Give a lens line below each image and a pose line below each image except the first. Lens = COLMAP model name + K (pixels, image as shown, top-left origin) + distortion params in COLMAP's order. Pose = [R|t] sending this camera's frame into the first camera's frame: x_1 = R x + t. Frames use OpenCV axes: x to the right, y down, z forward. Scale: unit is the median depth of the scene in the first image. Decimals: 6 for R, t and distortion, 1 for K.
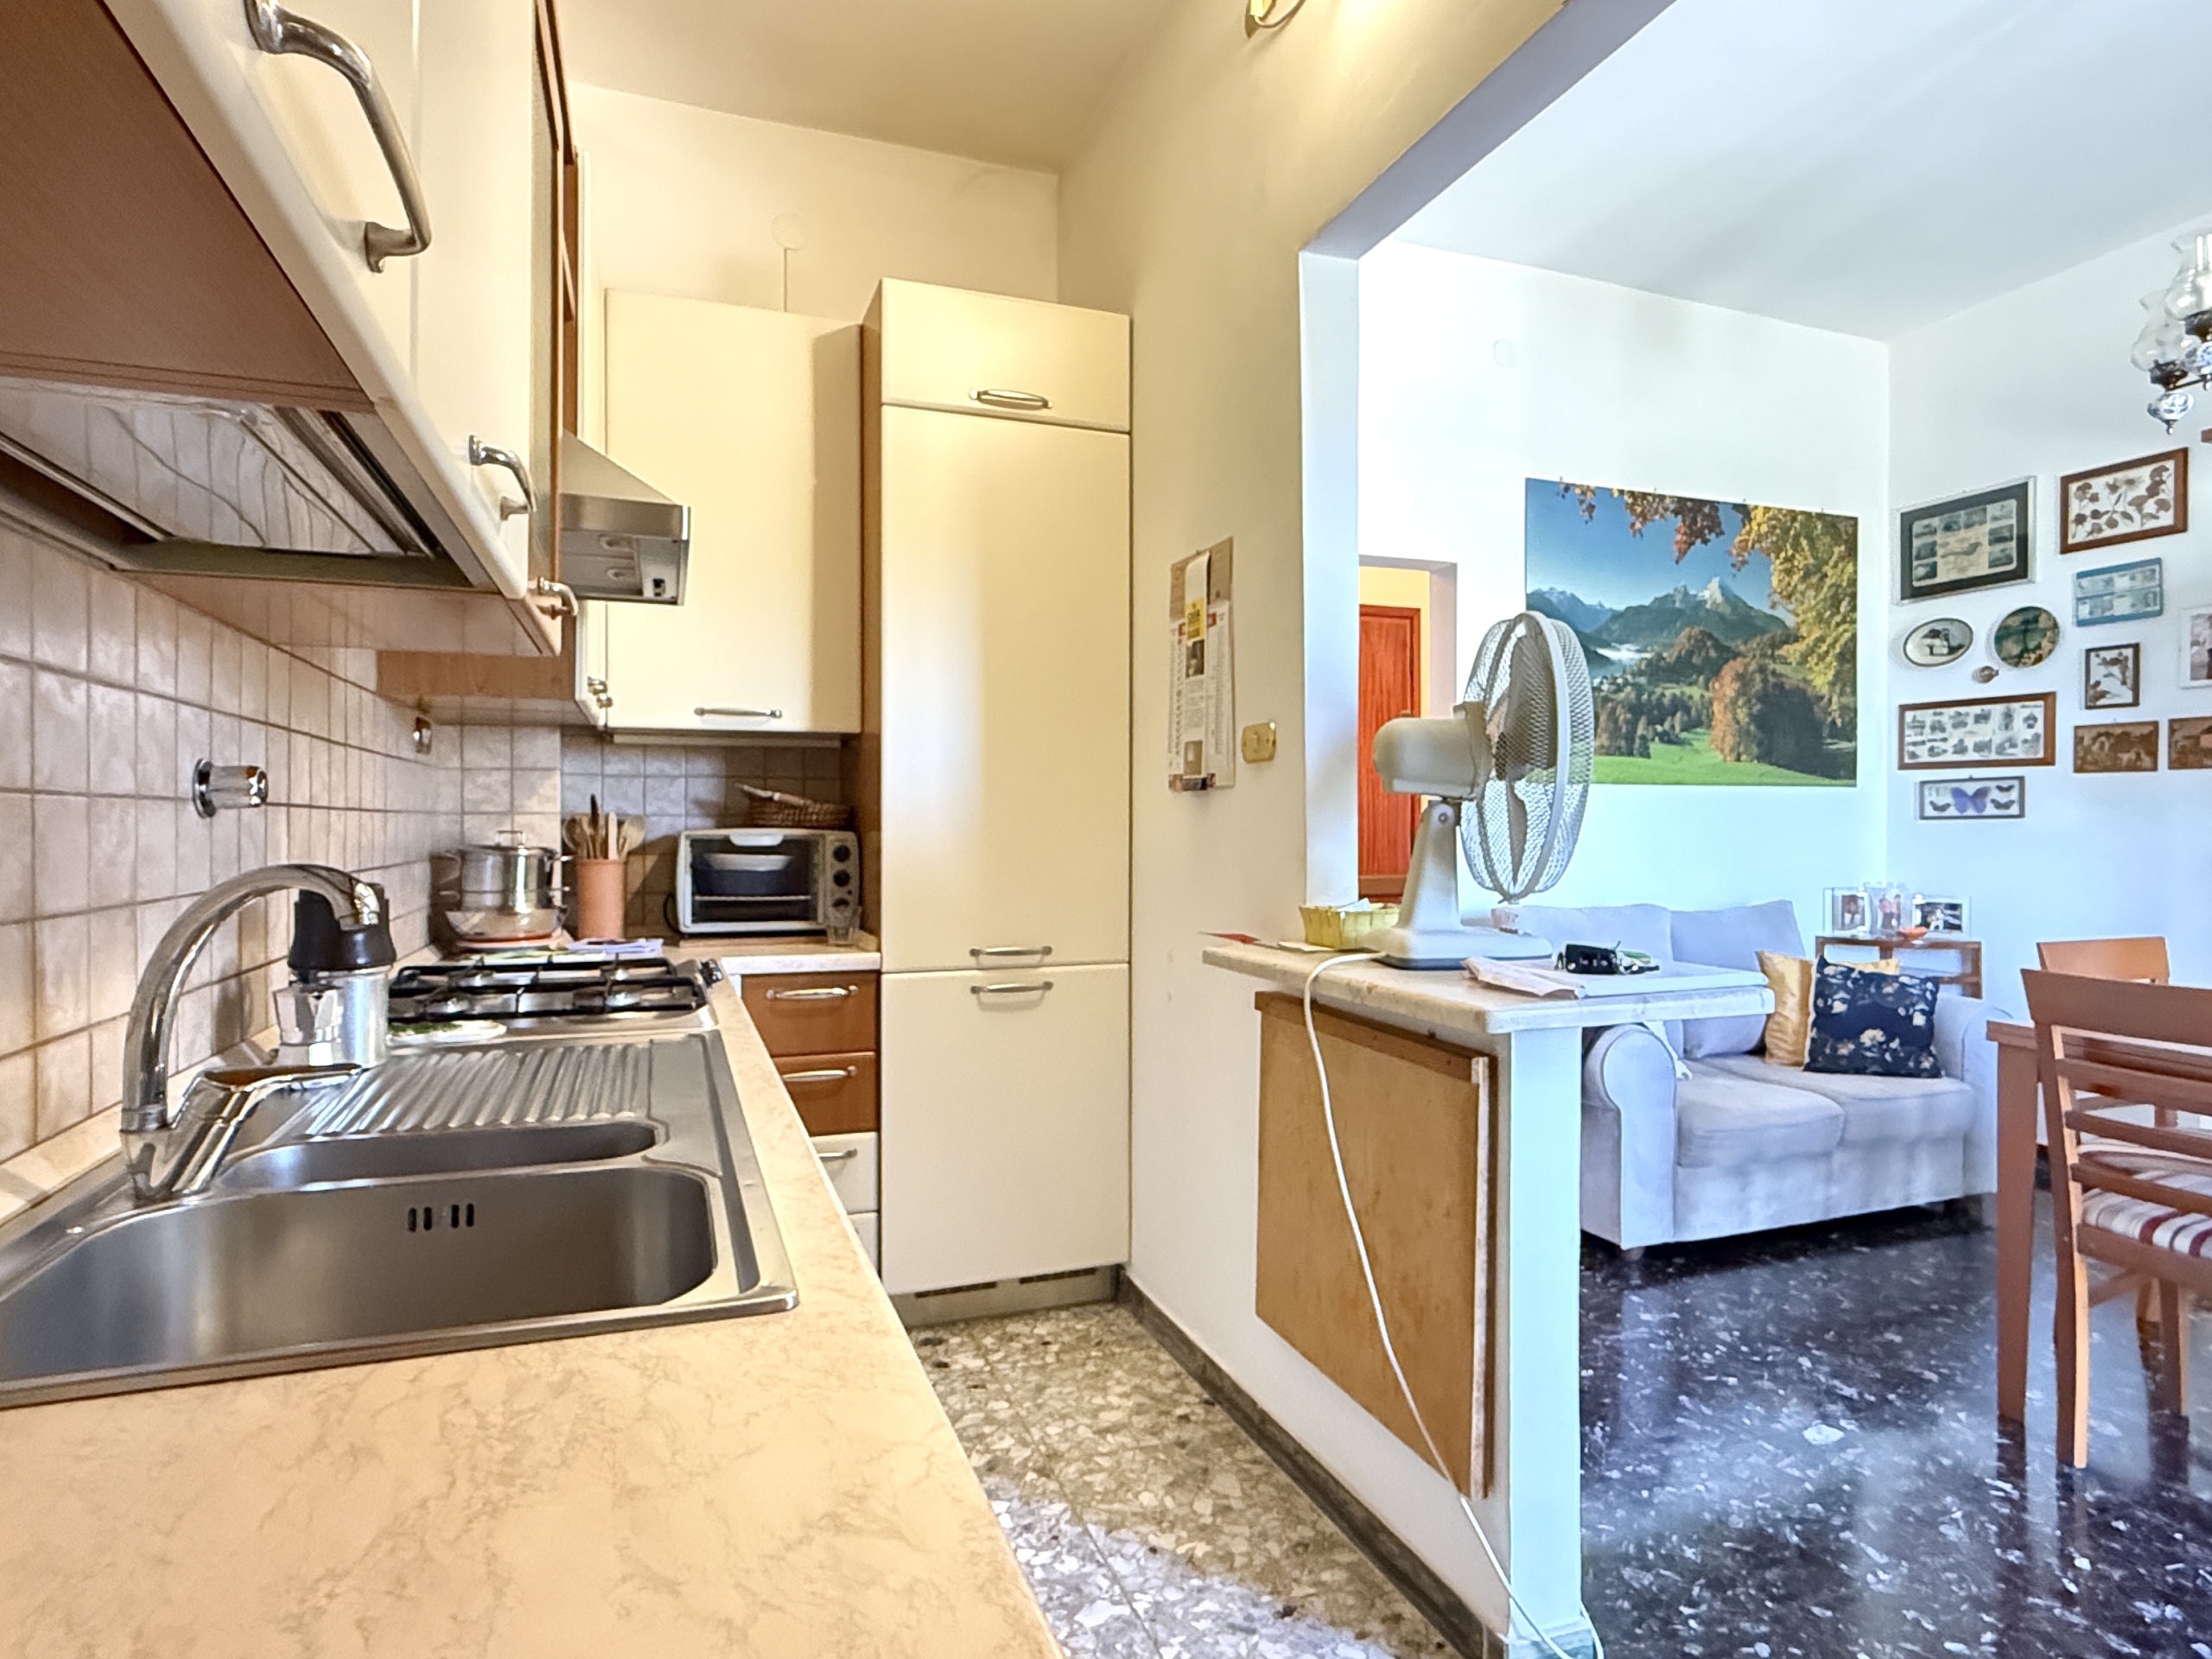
lens RADIAL K [[1233.0, 0, 1092.2], [0, 1233.0, 829.5], [0, 0, 1]] dist [-0.001342, -0.000002]
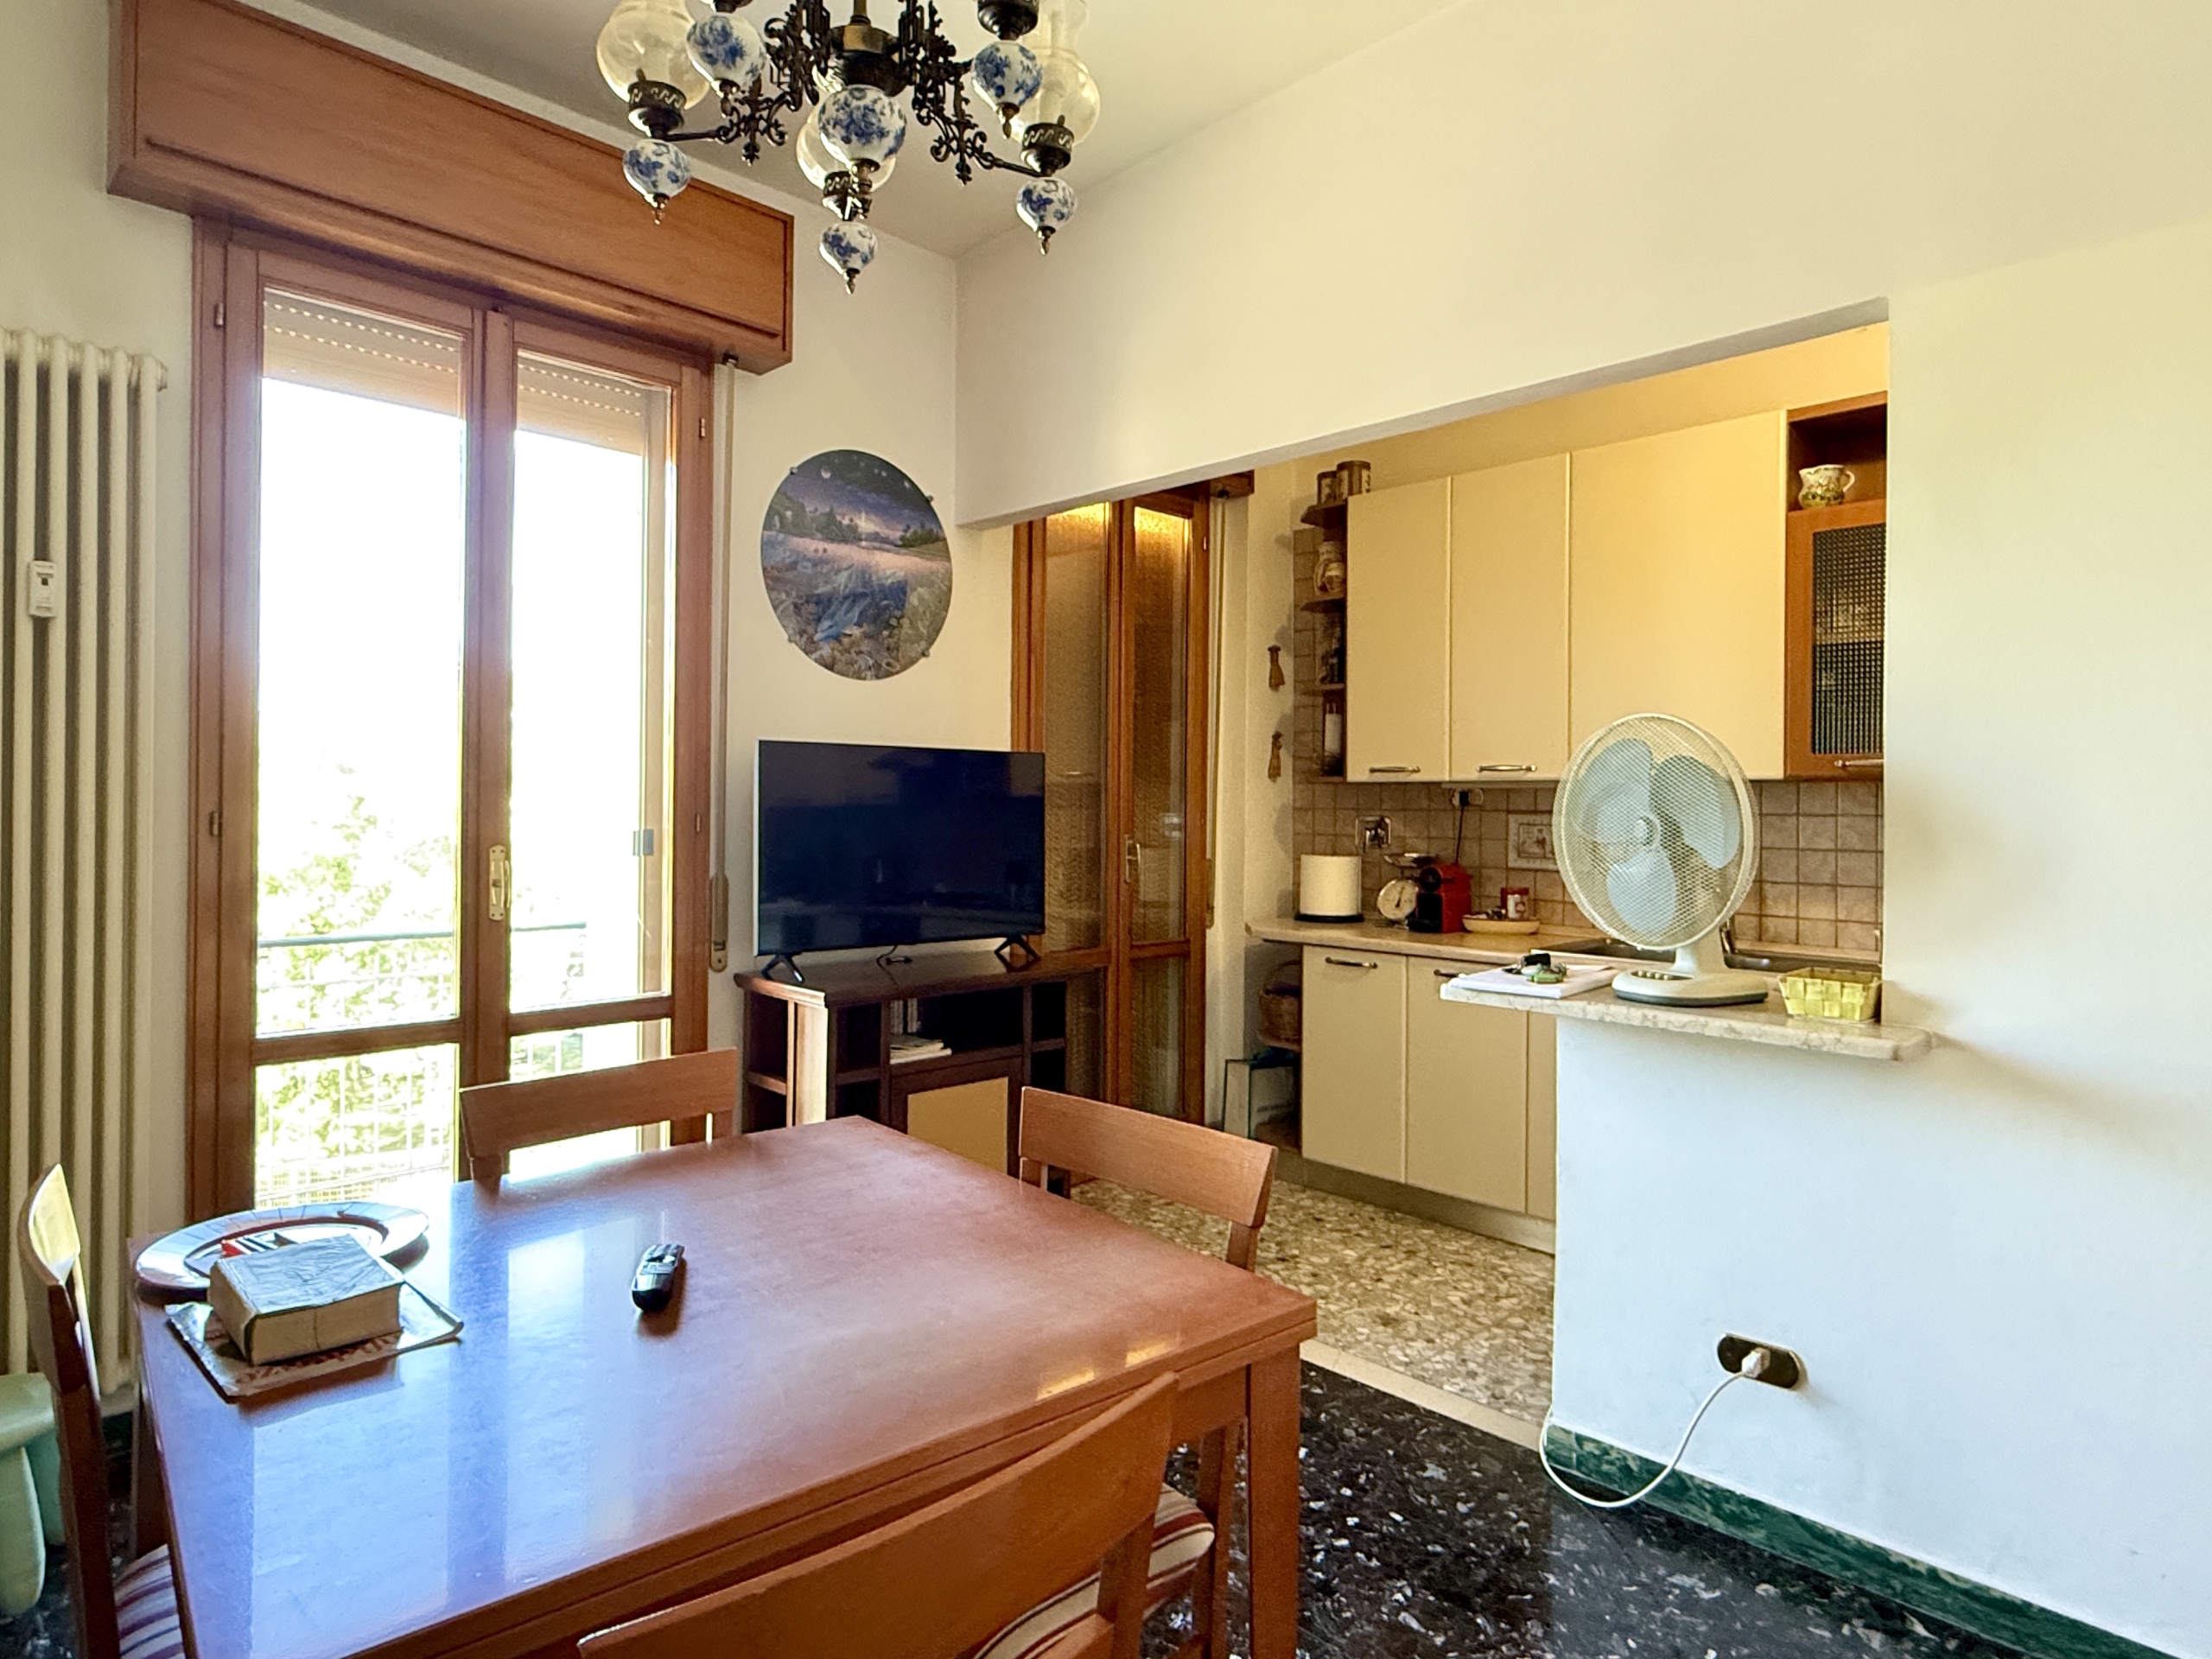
lens RADIAL K [[1258.0, 0, 1074.2], [0, 1258.0, 804.8], [0, 0, 1]] dist [-0.003296, 0.000399]
pose [[-0.914437, -0.006401, -0.404678, 0.614507], [-0.009601, 0.999937, 0.005879, -0.039117], [0.404614, 0.009261, -0.914441, 0.856713]]
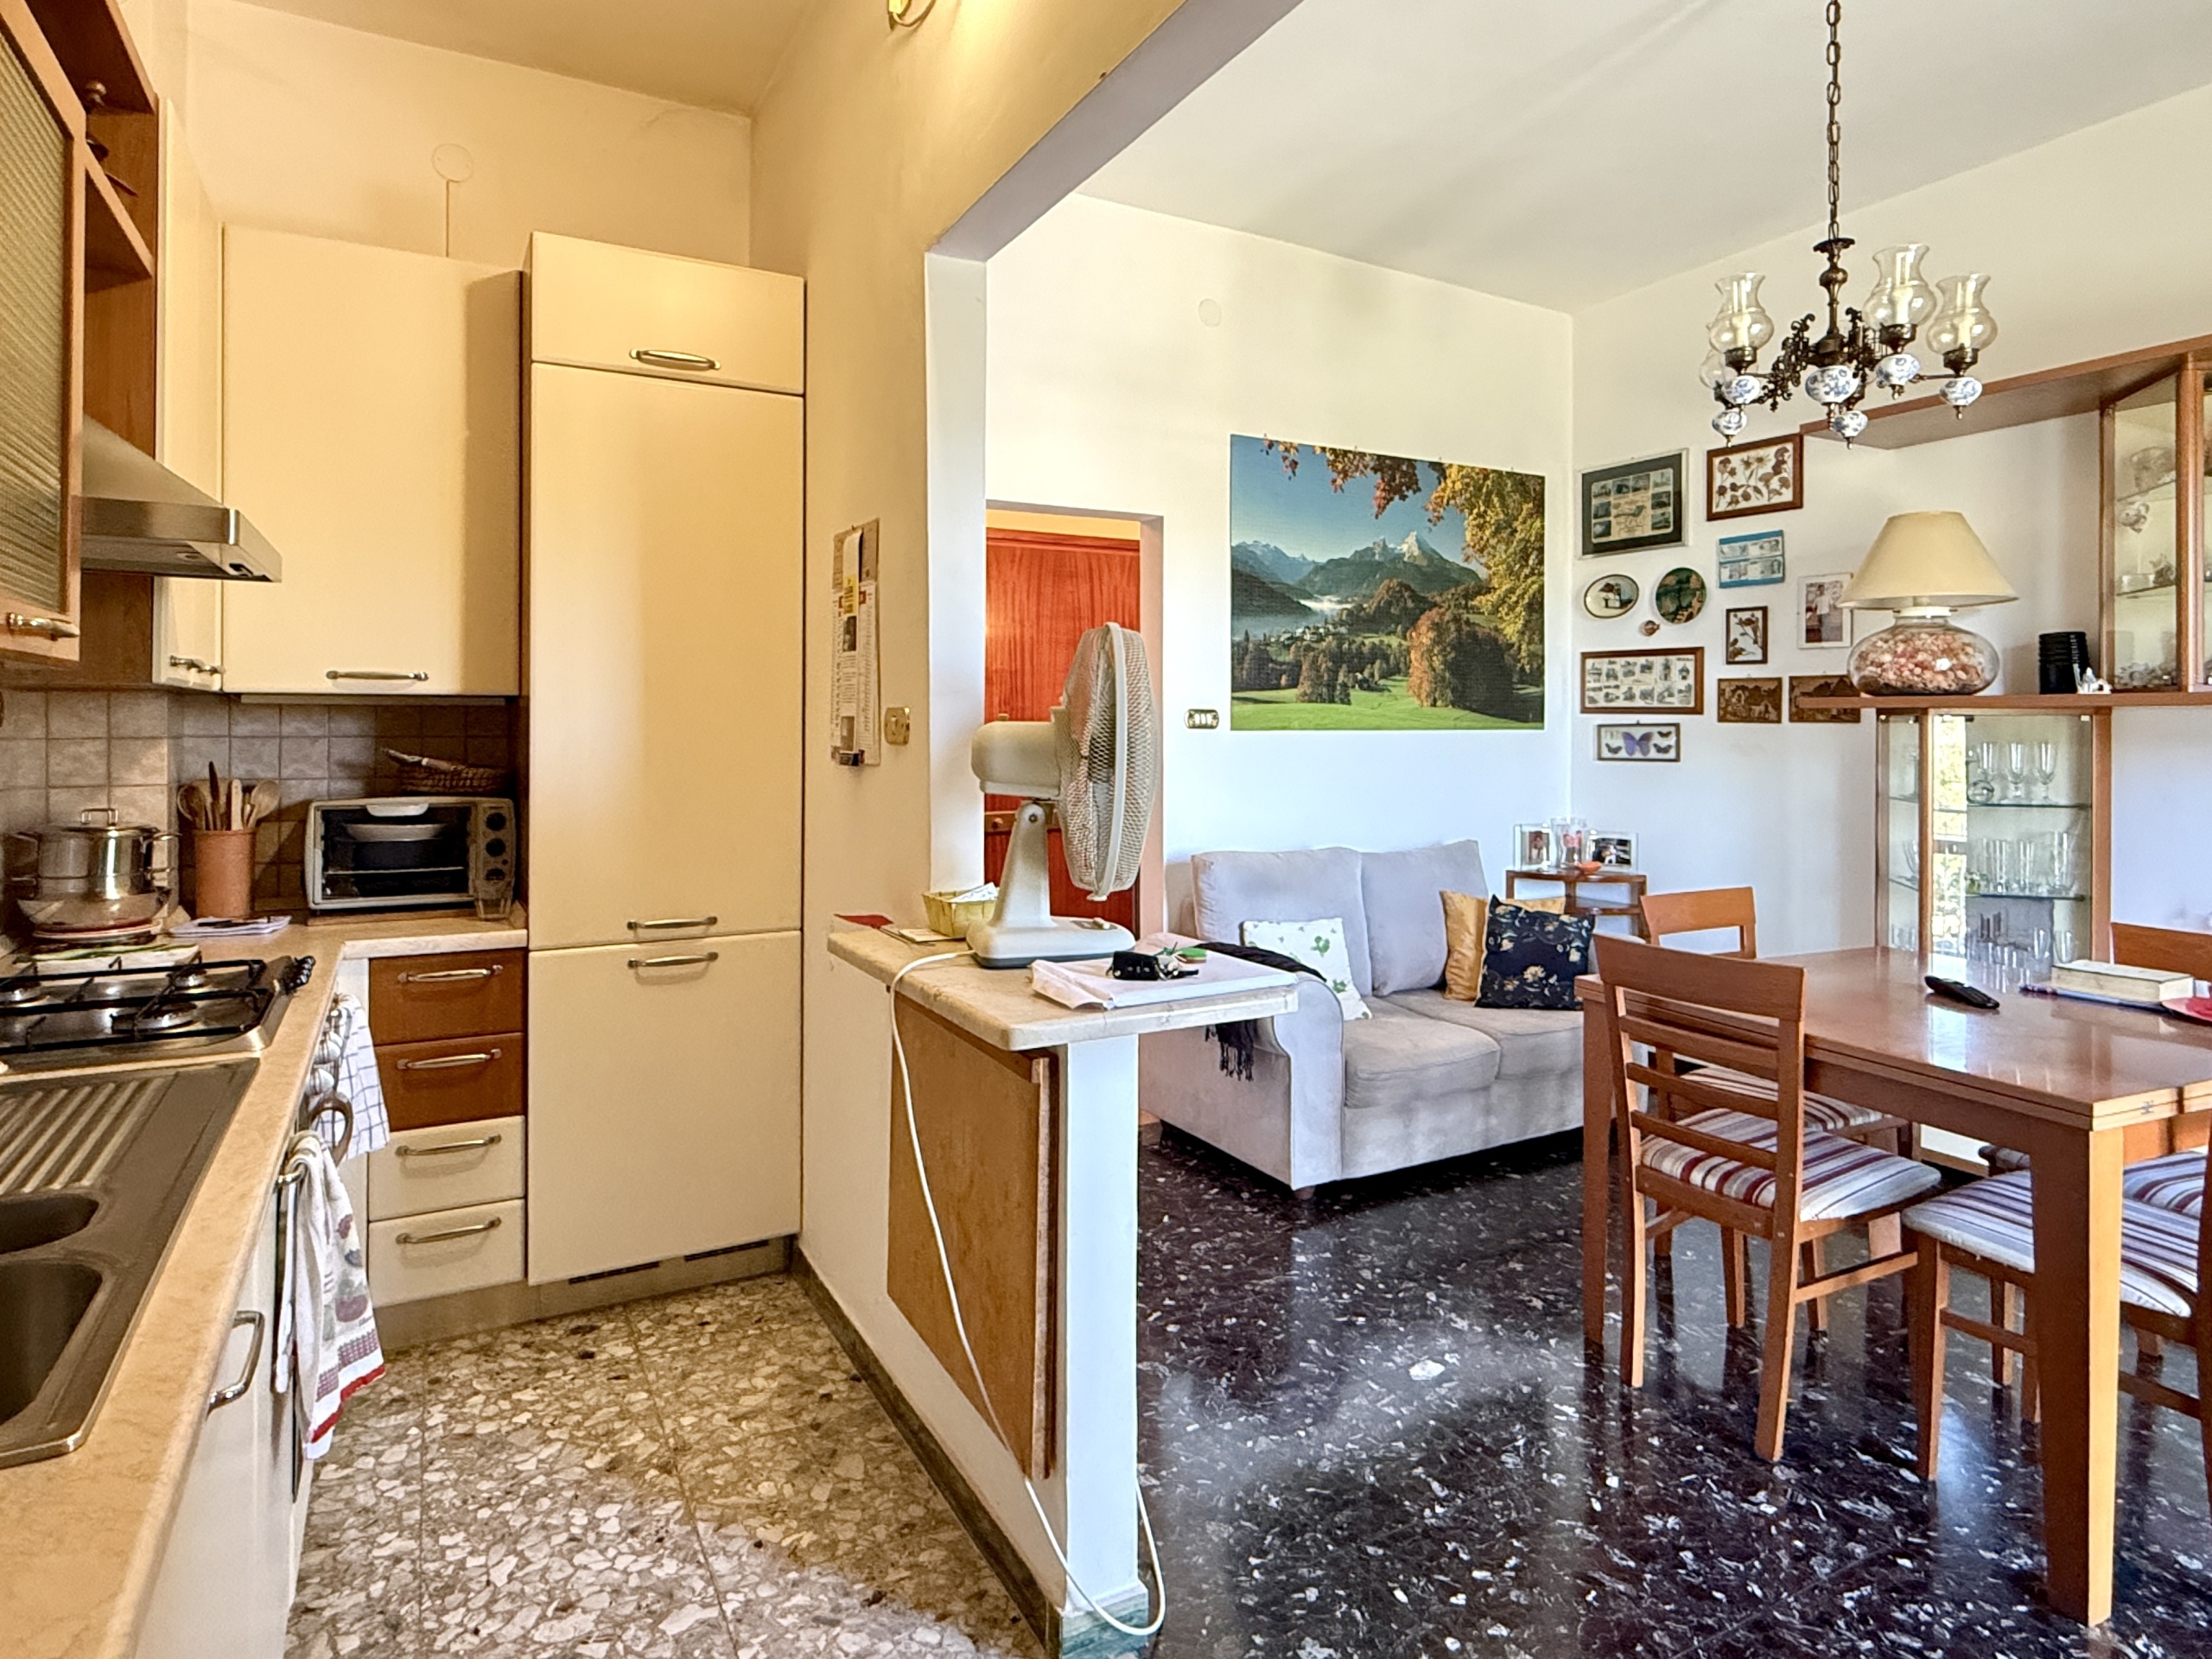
lens RADIAL K [[1271.3, 0, 1087.4], [0, 1271.3, 719.6], [0, 0, 1]] dist [-0.004086, 0.002155]
pose [[0.989279, 0.002511, 0.146018, 0.077125], [-0.001530, 0.999976, -0.006827, -0.038508], [-0.146031, 0.006530, 0.989258, -0.031848]]
